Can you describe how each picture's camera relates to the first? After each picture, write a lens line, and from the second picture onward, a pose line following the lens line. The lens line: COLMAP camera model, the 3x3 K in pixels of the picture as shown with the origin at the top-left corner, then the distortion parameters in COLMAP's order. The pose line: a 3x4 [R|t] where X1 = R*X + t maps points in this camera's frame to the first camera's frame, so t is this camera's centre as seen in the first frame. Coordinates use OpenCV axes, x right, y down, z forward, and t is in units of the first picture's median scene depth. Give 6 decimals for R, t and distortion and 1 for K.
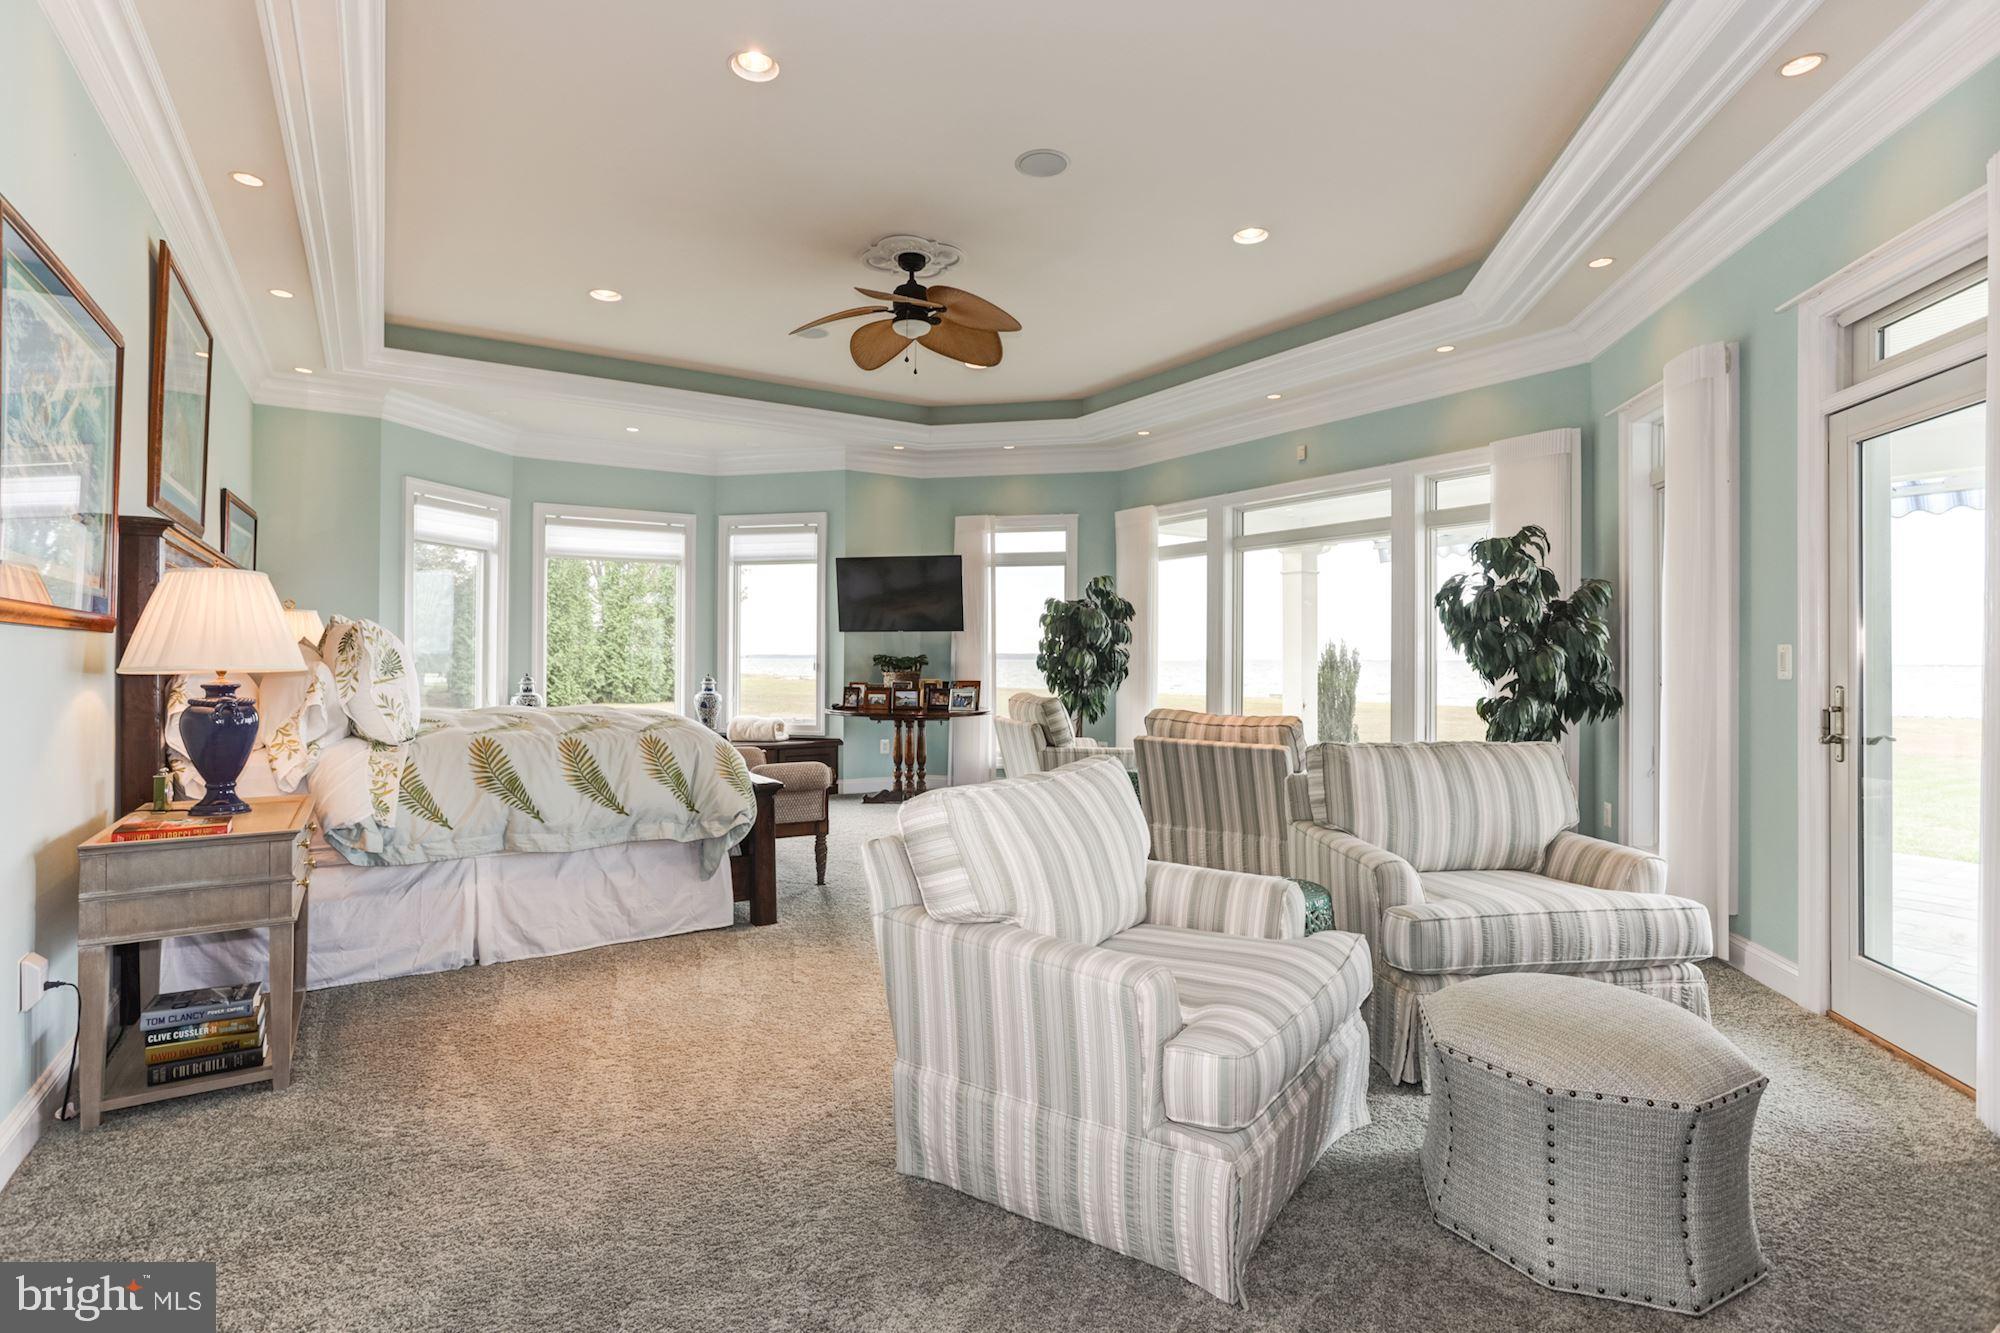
lens RADIAL K [[986.3, 0, 998.4], [0, 986.3, 661.1], [0, 0, 1]] dist [0.004008, 0.000433]
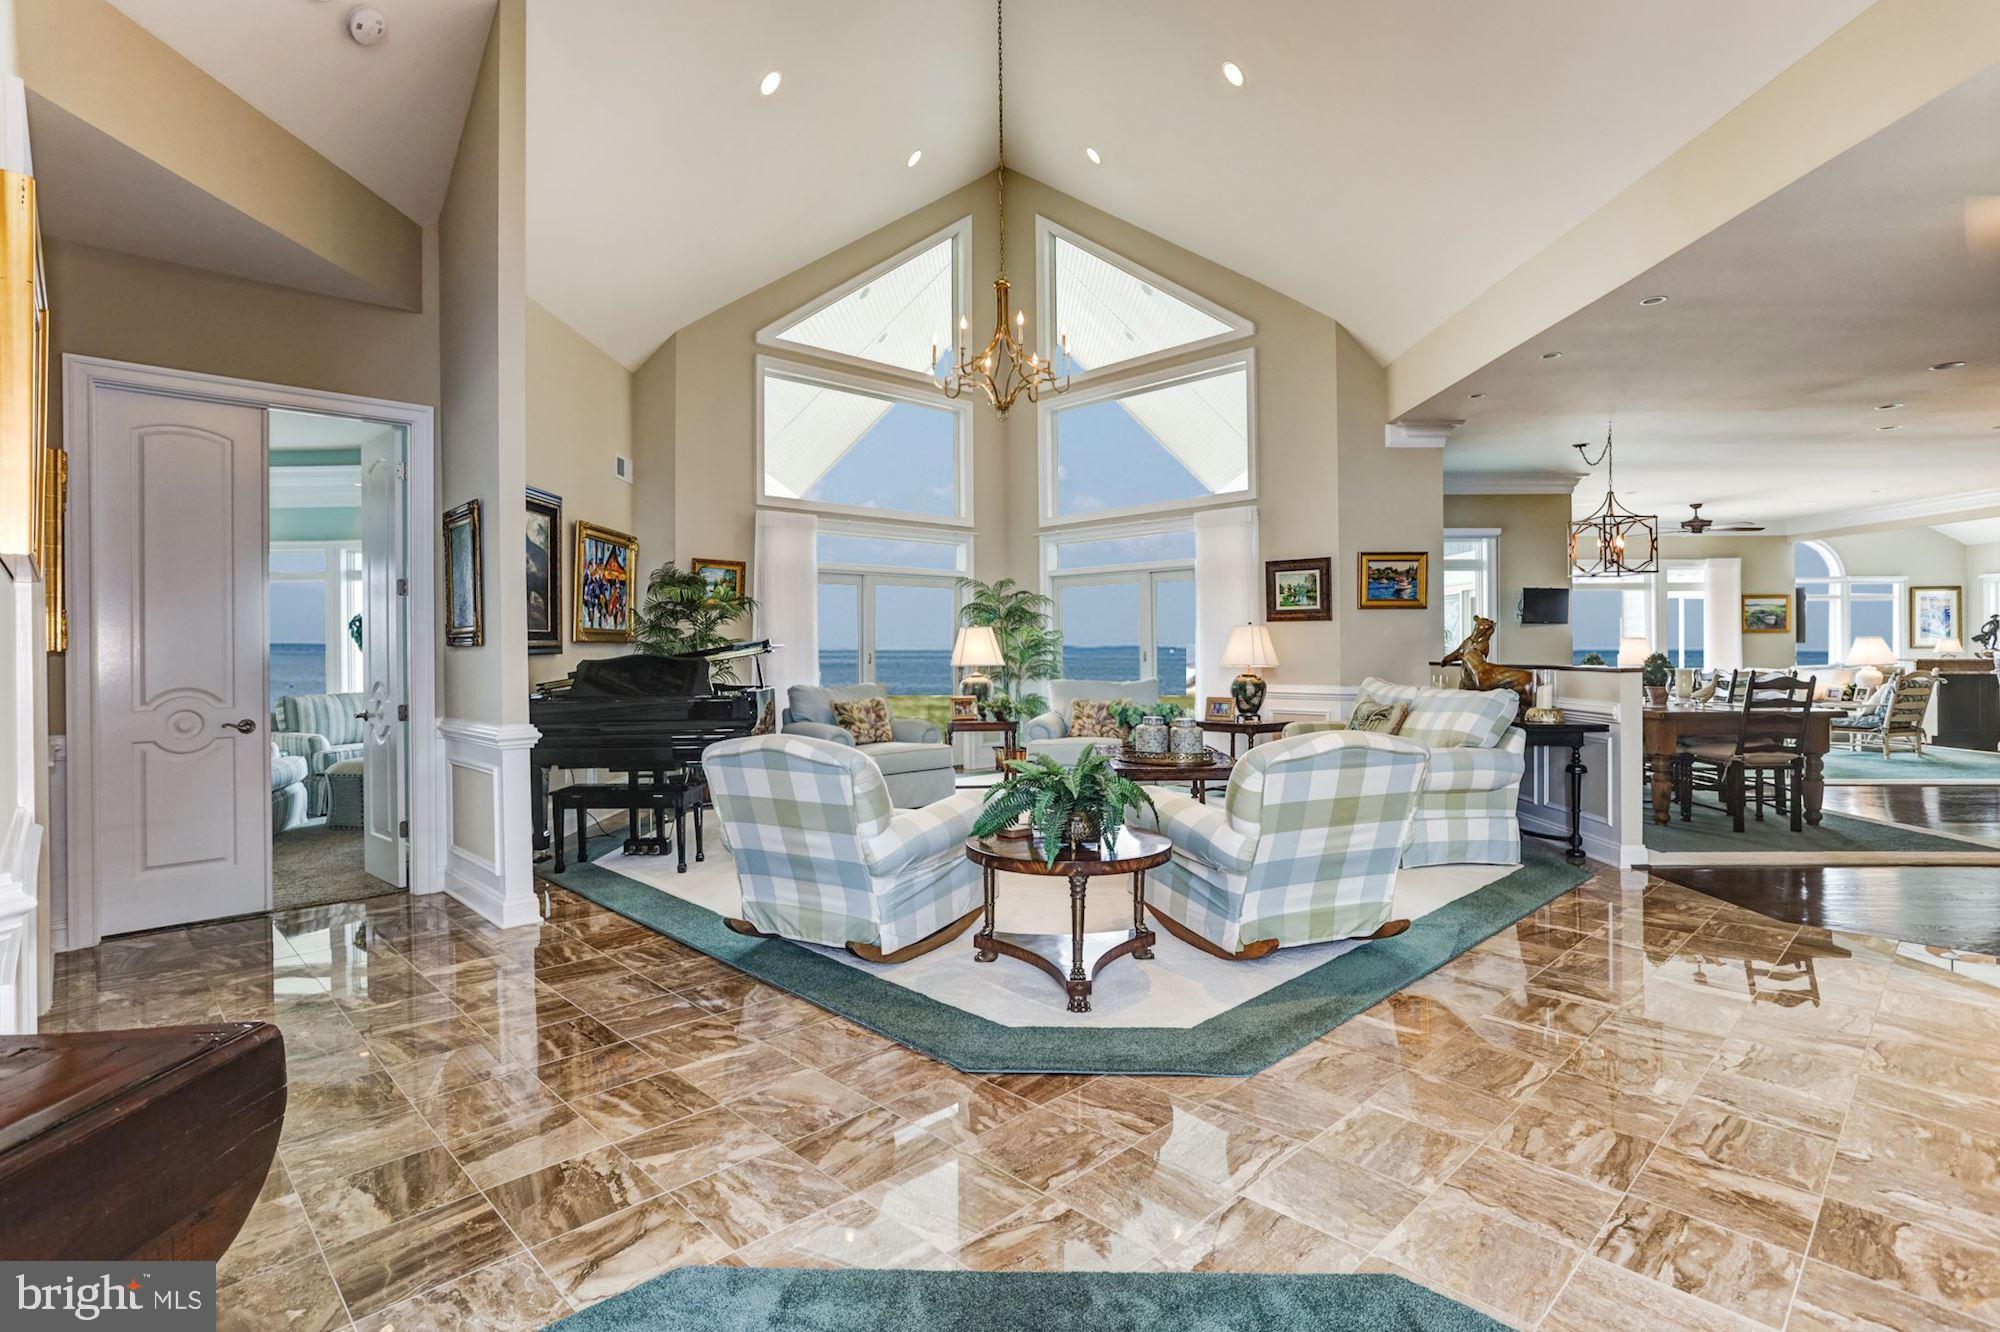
lens RADIAL K [[986.3, 0, 999.3], [0, 986.3, 657.9], [0, 0, 1]] dist [0.004008, 0.000433]
pose [[0.572387, -0.007712, 0.819948, -0.688084], [0.002674, 0.999968, 0.007538, -0.017863], [-0.819979, -0.002122, 0.572389, -1.917175]]
